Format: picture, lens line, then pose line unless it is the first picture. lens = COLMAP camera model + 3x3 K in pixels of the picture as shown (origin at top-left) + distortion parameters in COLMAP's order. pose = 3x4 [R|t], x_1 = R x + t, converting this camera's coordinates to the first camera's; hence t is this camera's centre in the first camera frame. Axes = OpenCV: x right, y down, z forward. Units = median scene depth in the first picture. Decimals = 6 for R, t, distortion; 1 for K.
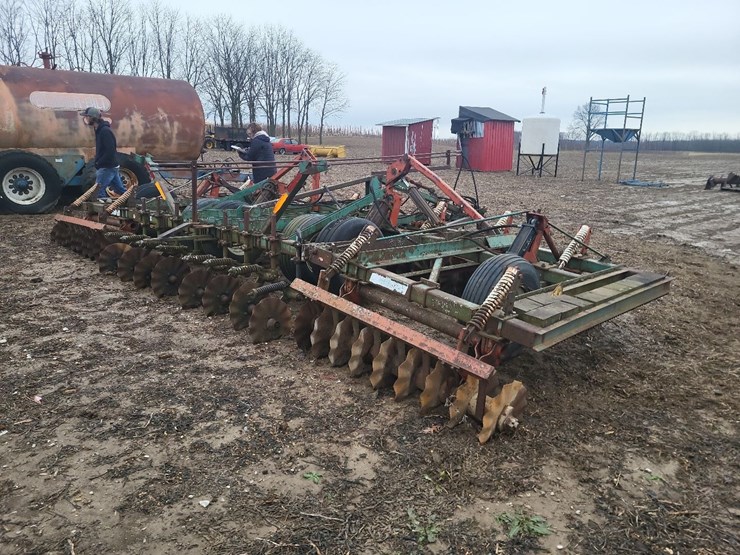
lens RADIAL K [[557.2, 0, 365.1], [0, 557.2, 277.0], [0, 0, 1]] dist [0.040291, -0.005945]
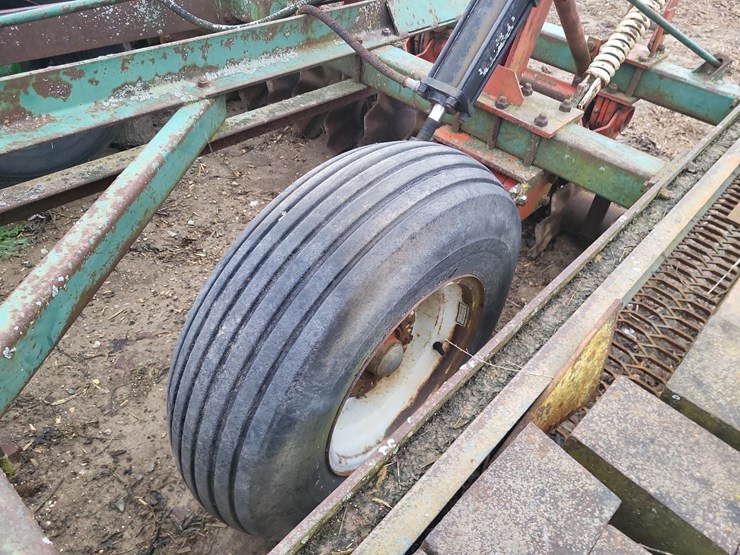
lens RADIAL K [[557.2, 0, 365.1], [0, 557.2, 277.0], [0, 0, 1]] dist [0.040291, -0.005945]
pose [[0.998676, -0.026095, 0.044341, 0.092502], [0.003434, 0.893722, 0.448607, -0.037197], [-0.051335, -0.447861, 0.892628, 0.310706]]
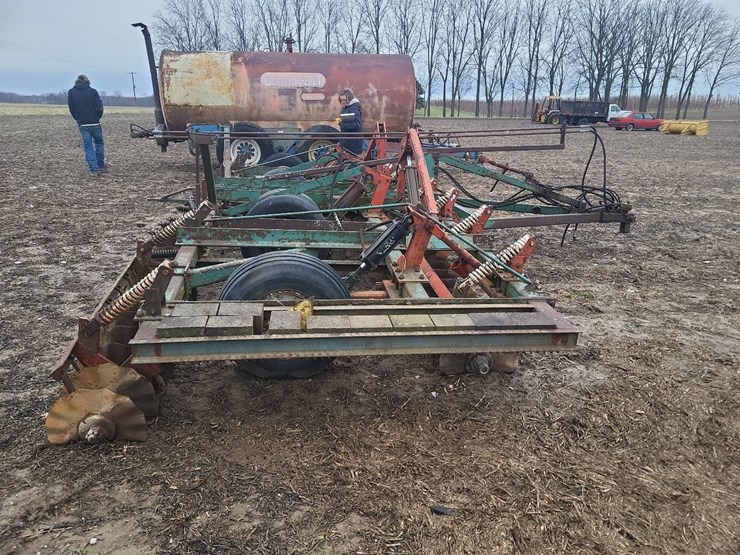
lens RADIAL K [[555.0, 0, 370.0], [0, 555.0, 277.5], [0, 0, 1]] dist [0.073948, -0.058109]
pose [[0.805237, 0.167681, -0.568750, 0.322226], [-0.144151, 0.985765, 0.086538, -0.035418], [0.575164, 0.012302, 0.817945, 0.159850]]
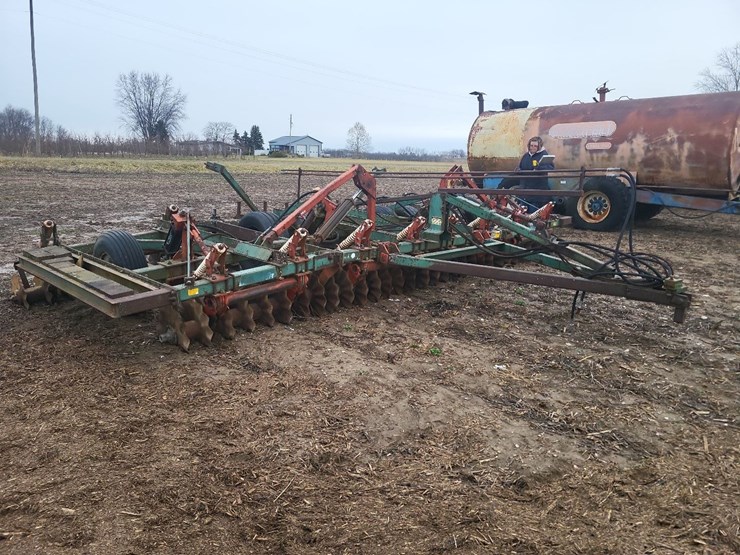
lens RADIAL K [[554.1, 0, 359.9], [0, 554.1, 271.4], [0, 0, 1]] dist [0.059260, -0.044862]
pose [[0.012263, 0.178335, -0.983893, 0.605283], [-0.254073, 0.952229, 0.169429, -0.121513], [0.967107, 0.247903, 0.056987, 0.582498]]
